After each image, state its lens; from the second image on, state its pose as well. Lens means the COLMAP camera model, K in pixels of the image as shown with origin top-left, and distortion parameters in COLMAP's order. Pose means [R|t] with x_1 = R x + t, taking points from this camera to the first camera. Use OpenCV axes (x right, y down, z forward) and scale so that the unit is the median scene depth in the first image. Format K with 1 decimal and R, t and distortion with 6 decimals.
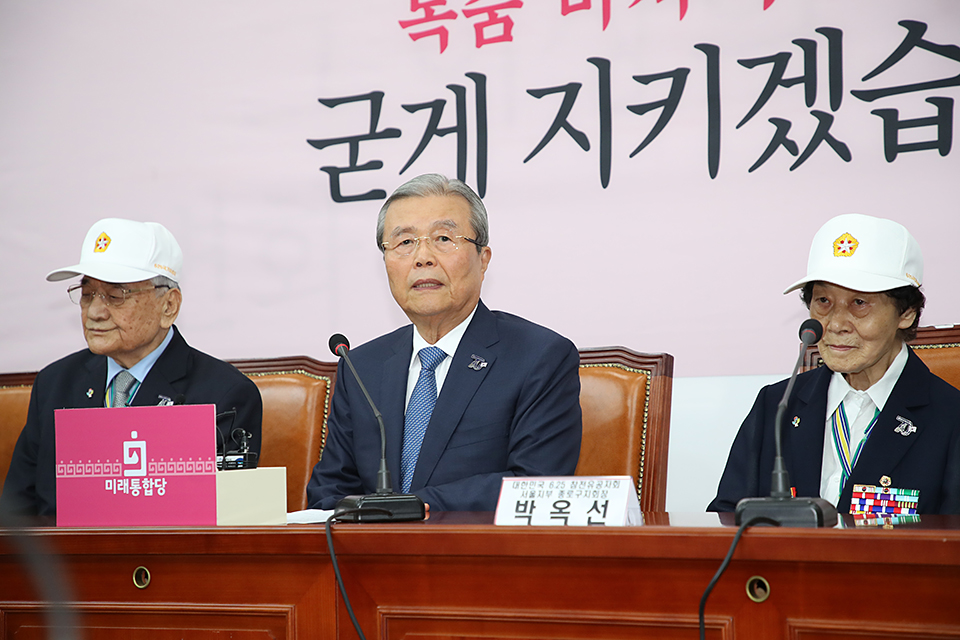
lens RADIAL K [[2326.7, 0, 482.5], [0, 2326.7, 324.9], [0, 0, 1]] dist [0.575912, 0.000000]
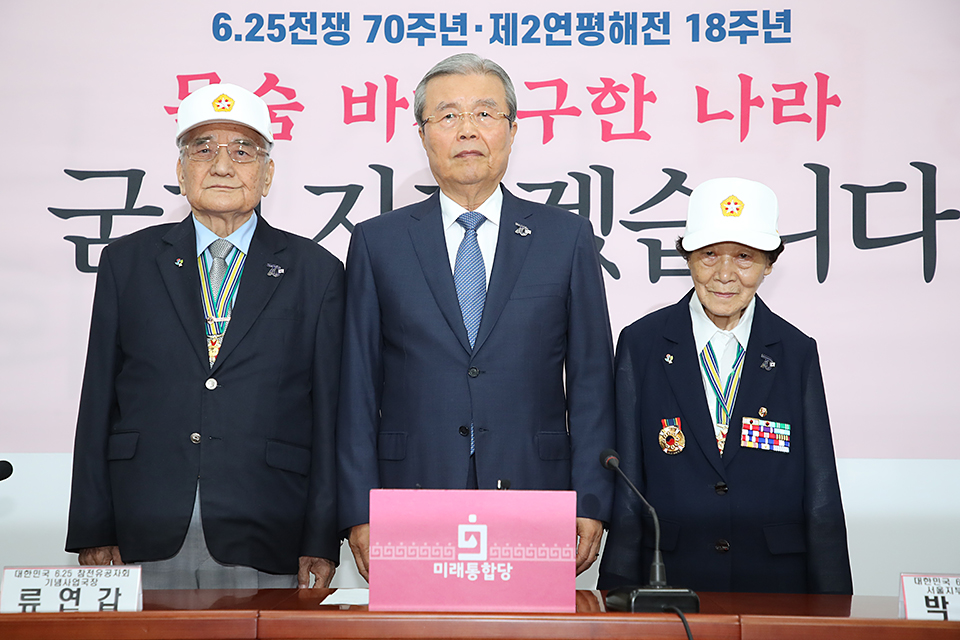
lens RADIAL K [[1905.3, 0, 455.1], [0, 1905.3, 333.9], [0, 0, 1]] dist [0.343635, 0.000000]
pose [[0.855494, 0.061373, 0.514162, -0.573861], [-0.048105, 0.998077, -0.039095, 0.000253], [-0.515573, 0.008712, 0.856801, 0.303592]]
